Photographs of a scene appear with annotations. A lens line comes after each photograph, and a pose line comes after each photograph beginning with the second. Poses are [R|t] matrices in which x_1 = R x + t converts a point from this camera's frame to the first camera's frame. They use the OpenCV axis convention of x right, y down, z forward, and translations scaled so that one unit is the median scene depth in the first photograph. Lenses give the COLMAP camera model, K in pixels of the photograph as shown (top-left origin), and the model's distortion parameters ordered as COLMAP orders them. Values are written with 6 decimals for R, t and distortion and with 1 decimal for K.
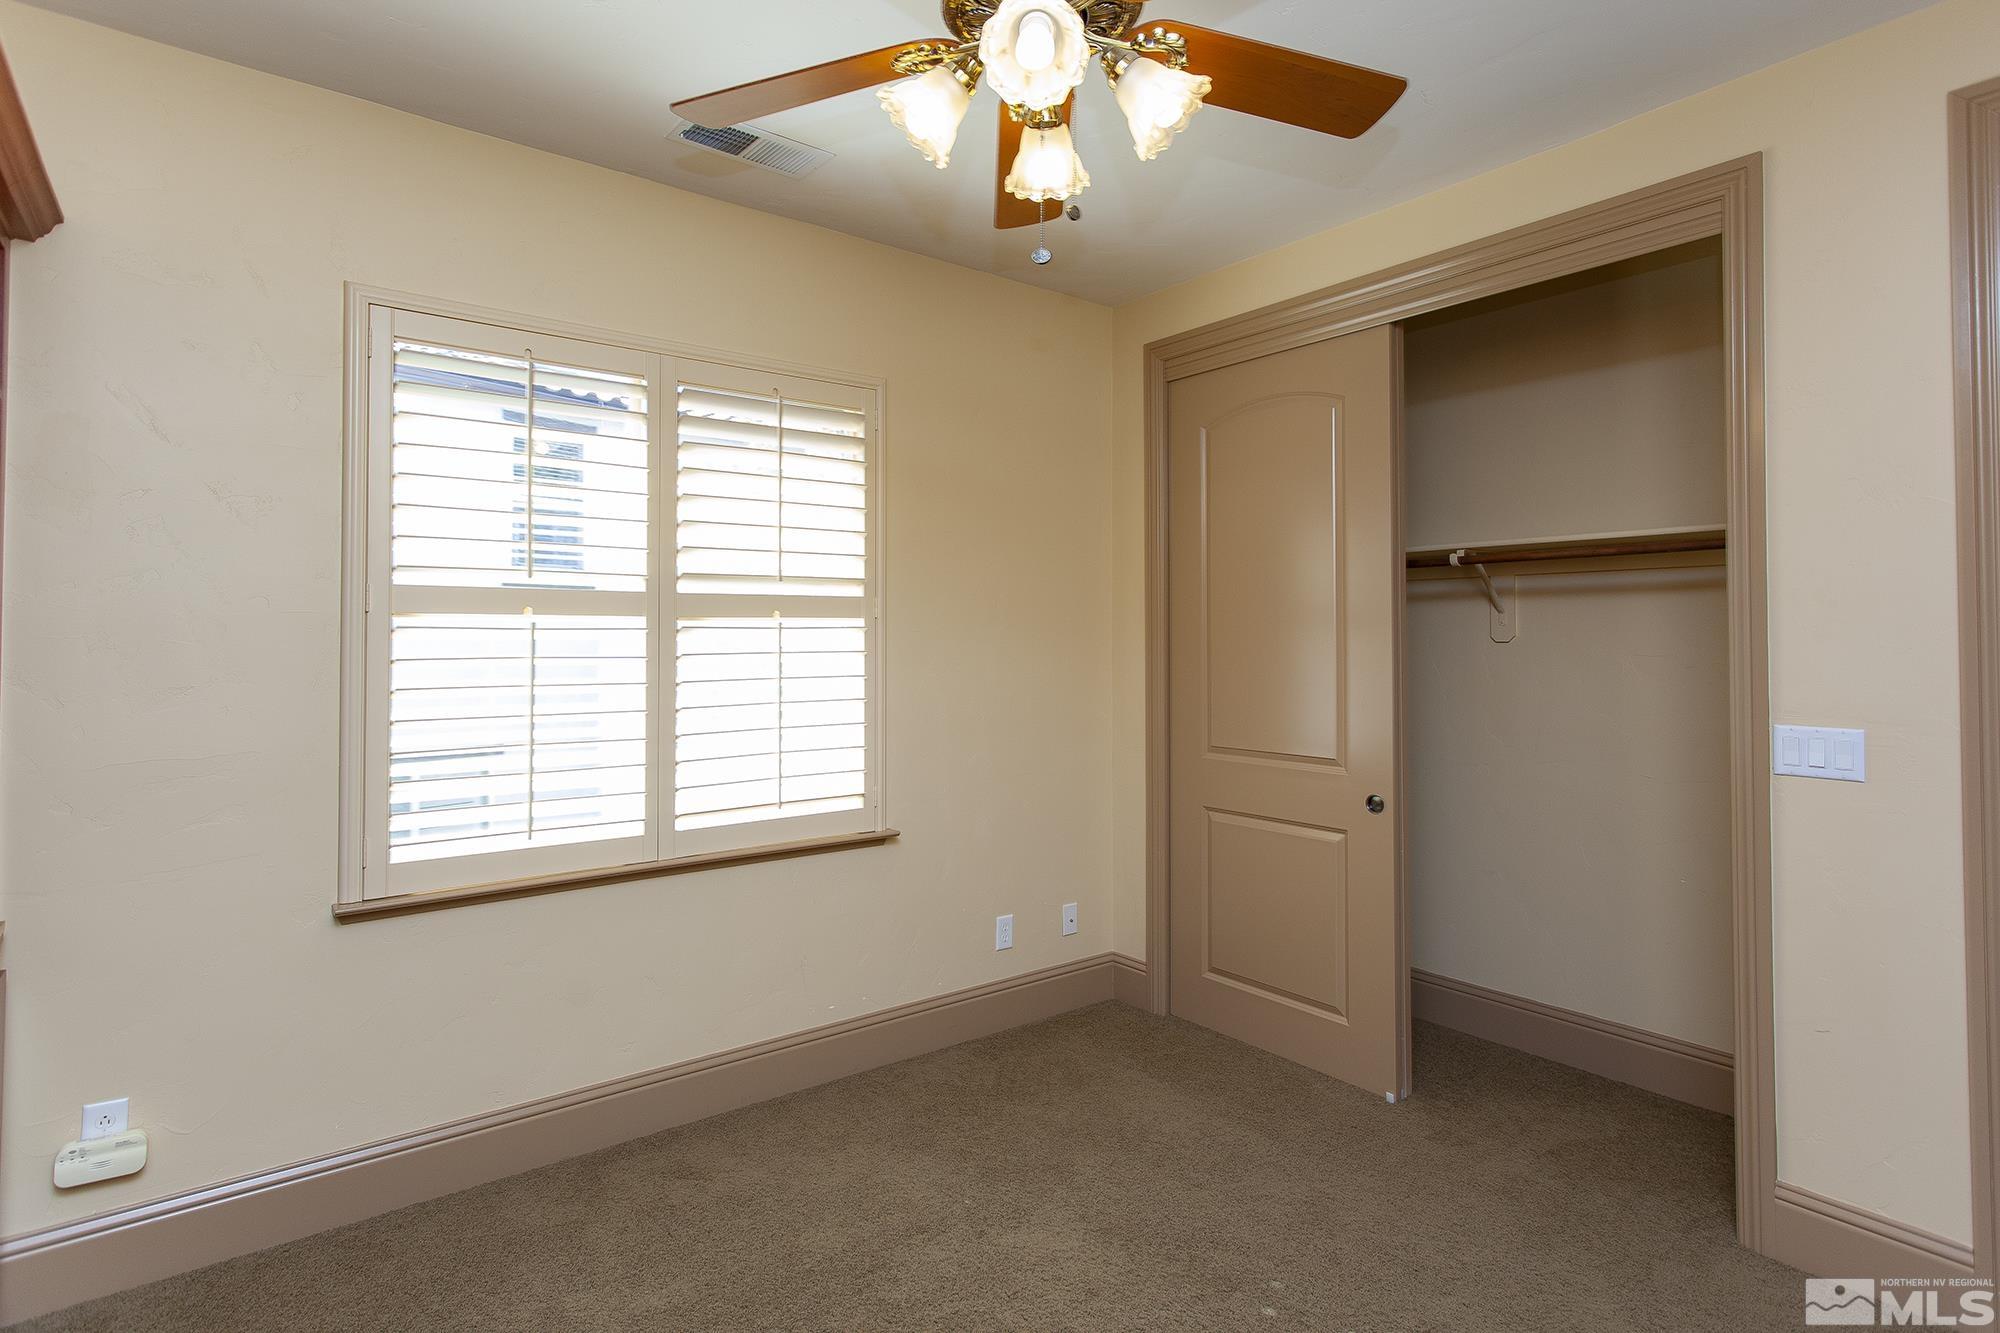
lens RADIAL K [[1027.7, 0, 987.2], [0, 1027.7, 625.2], [0, 0, 1]] dist [0.002037, 0.002682]
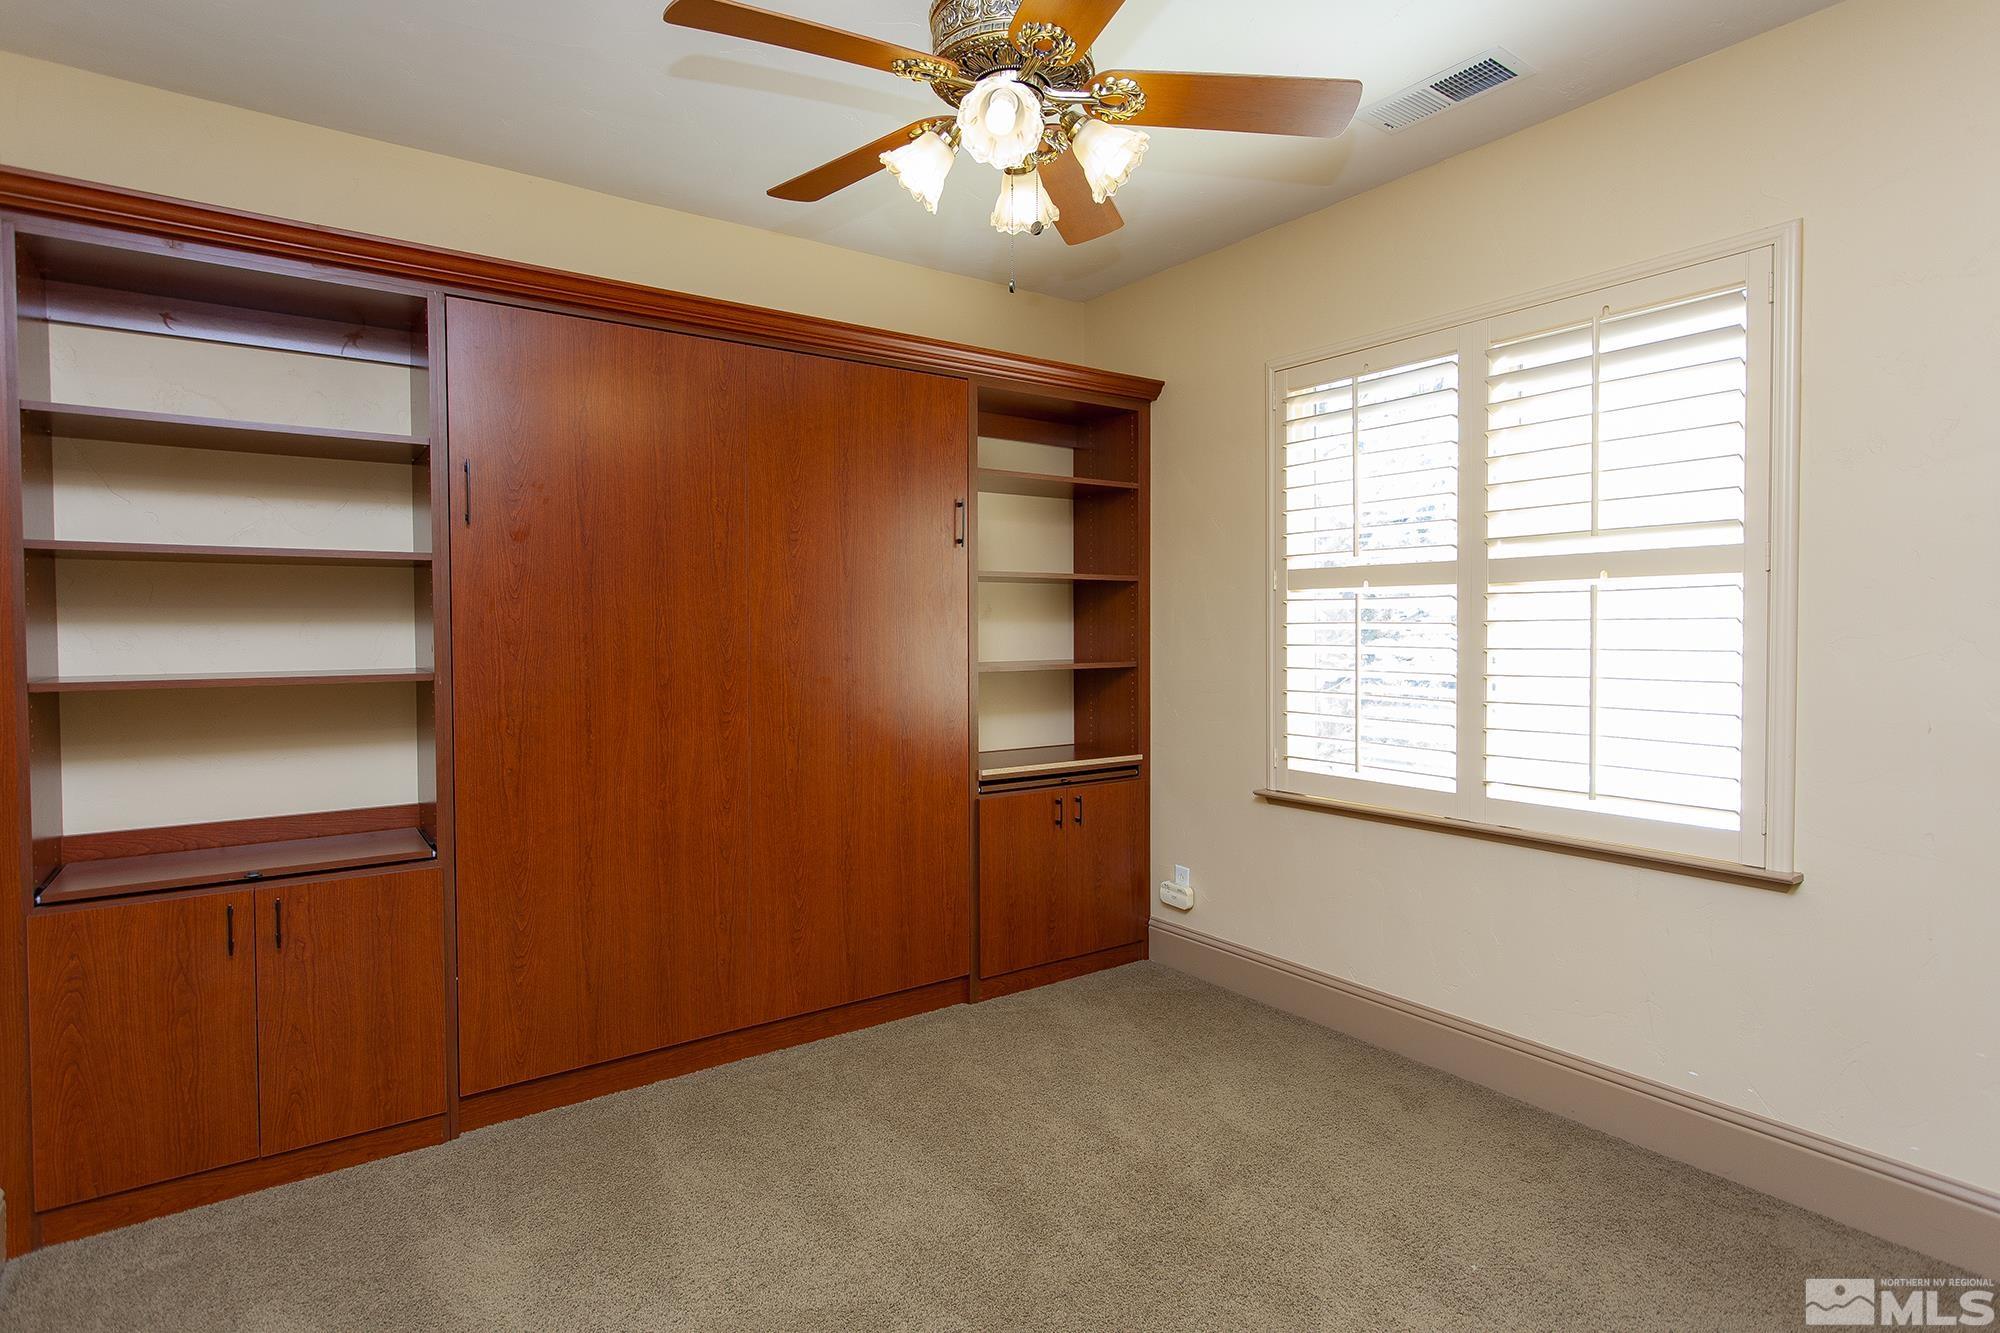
lens RADIAL K [[1027.7, 0, 987.2], [0, 1027.7, 625.2], [0, 0, 1]] dist [0.002037, 0.002682]
pose [[-0.033564, 0.015019, -0.999324, 0.708287], [0.032850, 0.999363, 0.013916, 0.003043], [0.998897, -0.032361, -0.034036, 0.550834]]
